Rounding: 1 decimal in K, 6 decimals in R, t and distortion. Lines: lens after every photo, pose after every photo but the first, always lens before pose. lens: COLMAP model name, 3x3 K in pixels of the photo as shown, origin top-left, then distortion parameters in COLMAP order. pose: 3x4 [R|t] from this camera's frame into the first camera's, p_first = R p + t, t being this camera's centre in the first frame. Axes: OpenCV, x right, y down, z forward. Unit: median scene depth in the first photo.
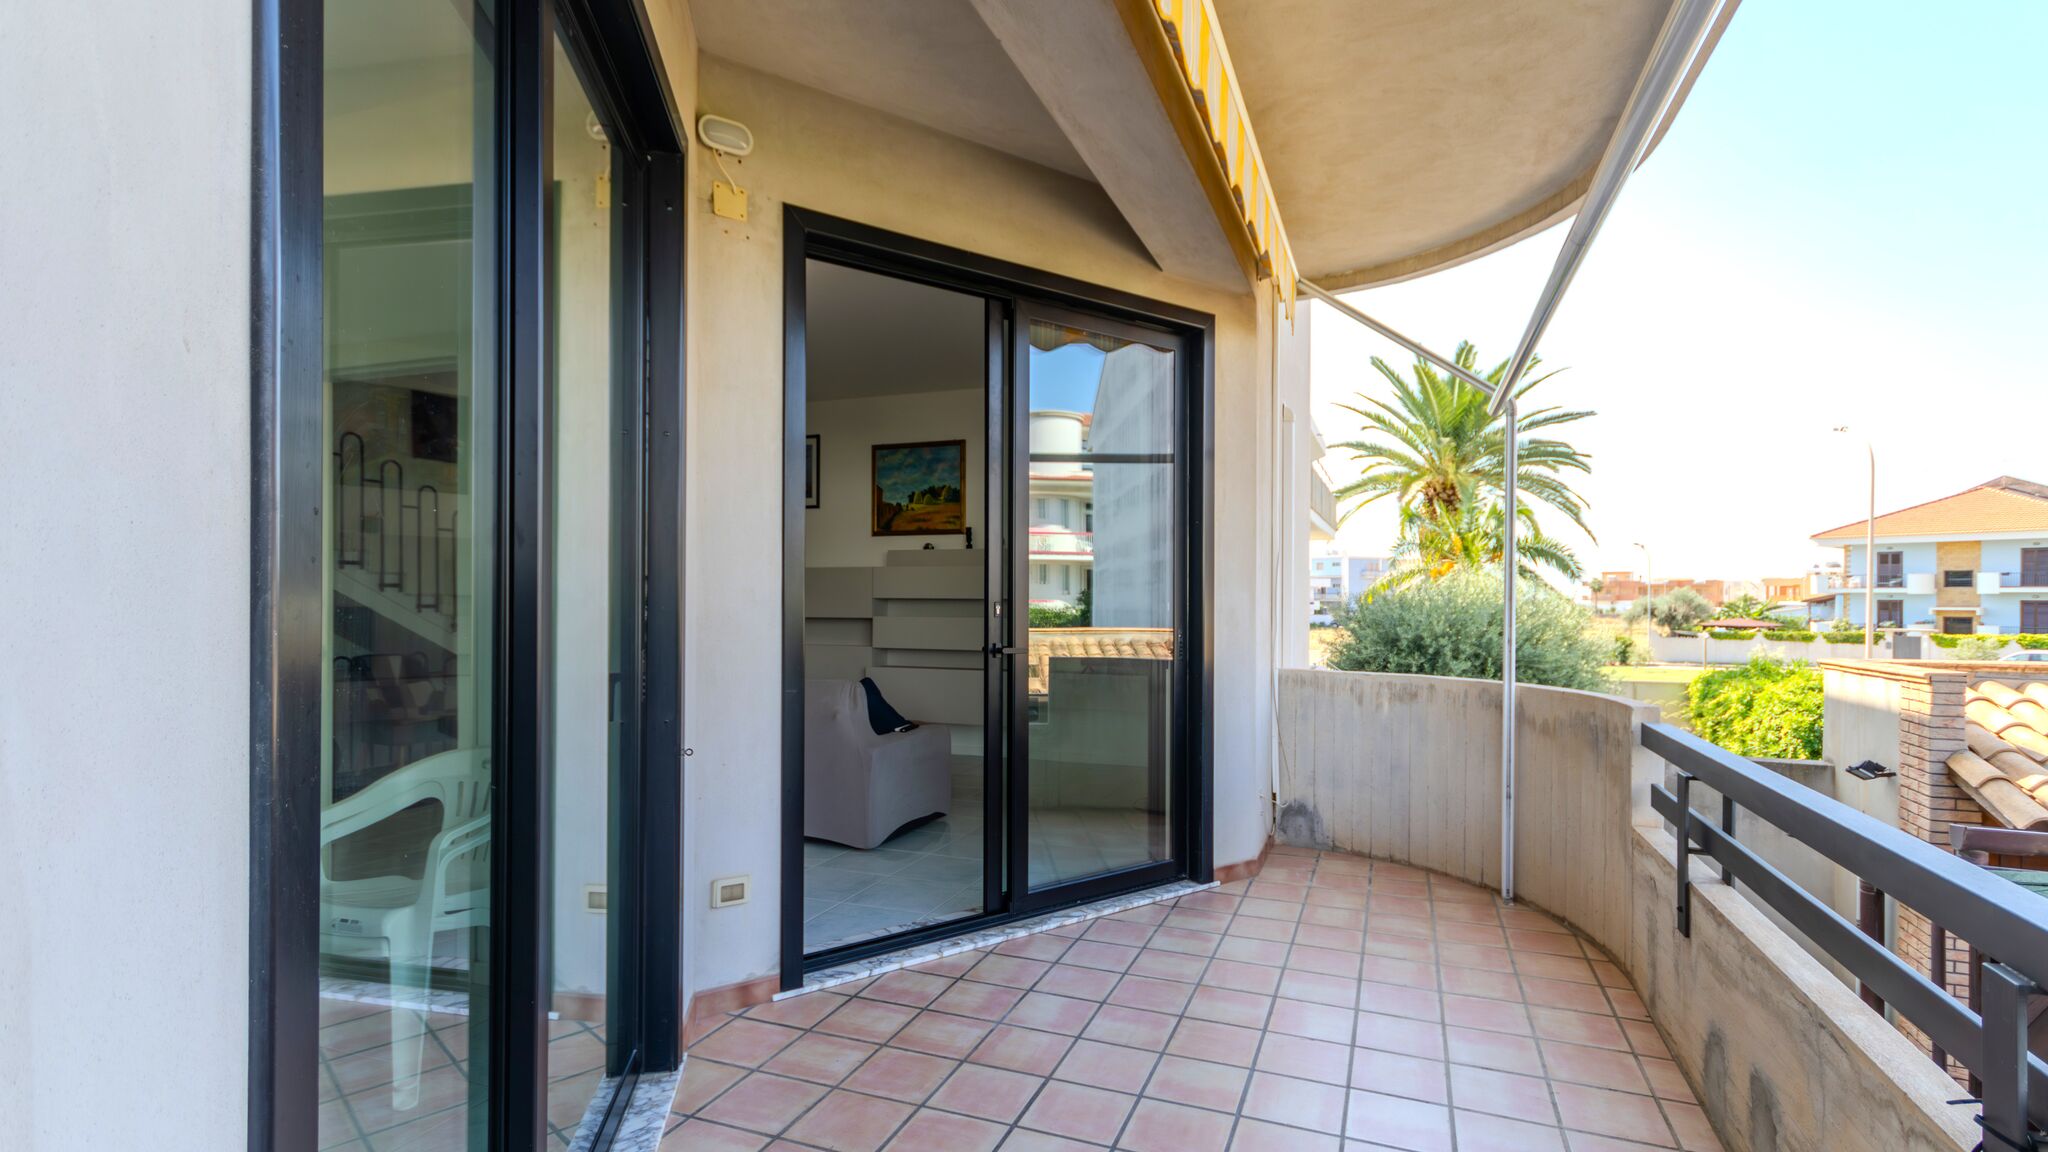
lens RADIAL K [[954.6, 0, 1037.1], [0, 954.6, 591.1], [0, 0, 1]] dist [0.013748, -0.000028]
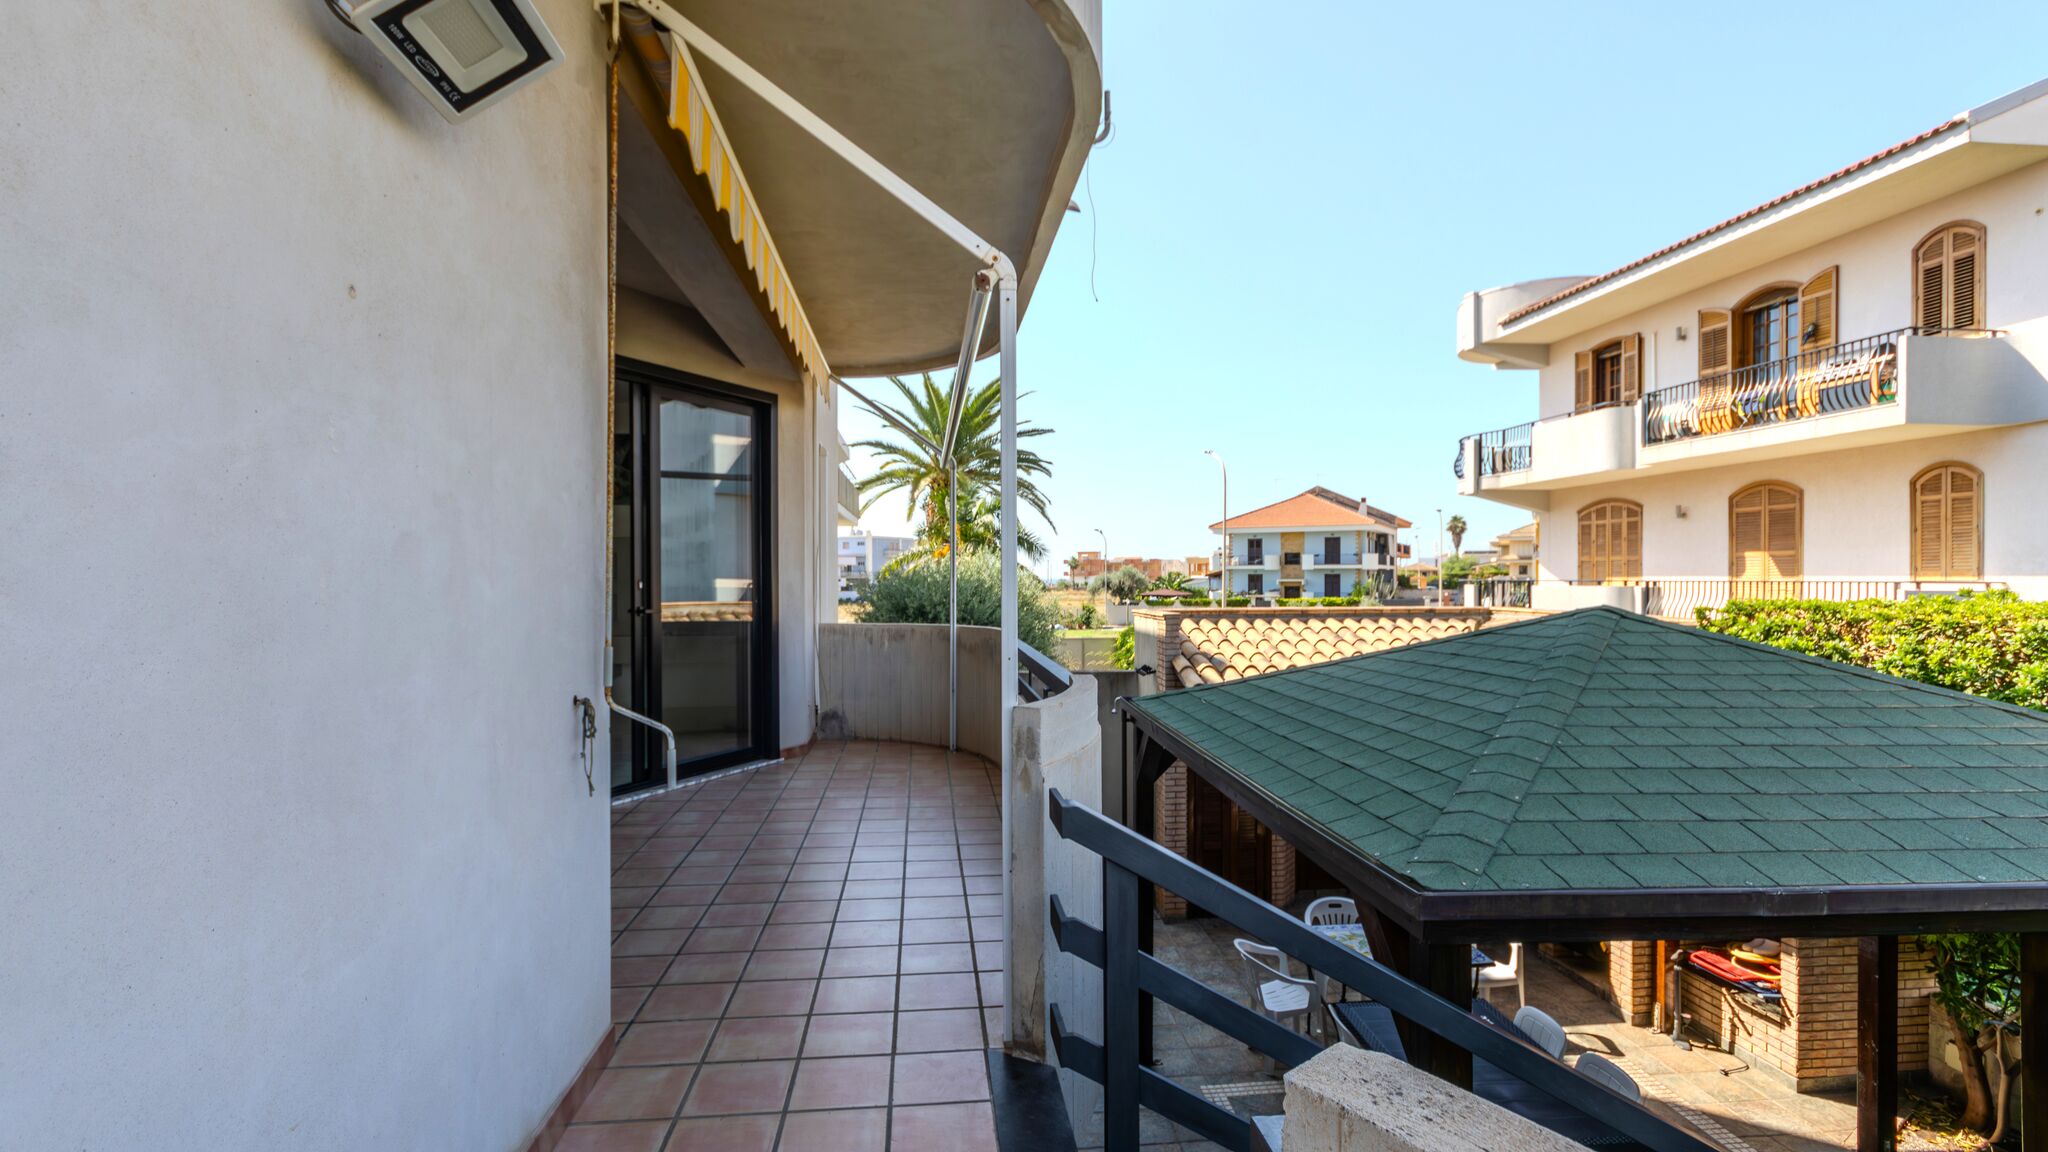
lens RADIAL K [[954.6, 0, 1037.1], [0, 954.6, 591.1], [0, 0, 1]] dist [0.013748, -0.000028]
pose [[0.884869, -0.013690, 0.465639, -0.036228], [0.002782, 0.999706, 0.024106, -0.001122], [-0.465832, -0.020035, 0.884646, -0.123969]]
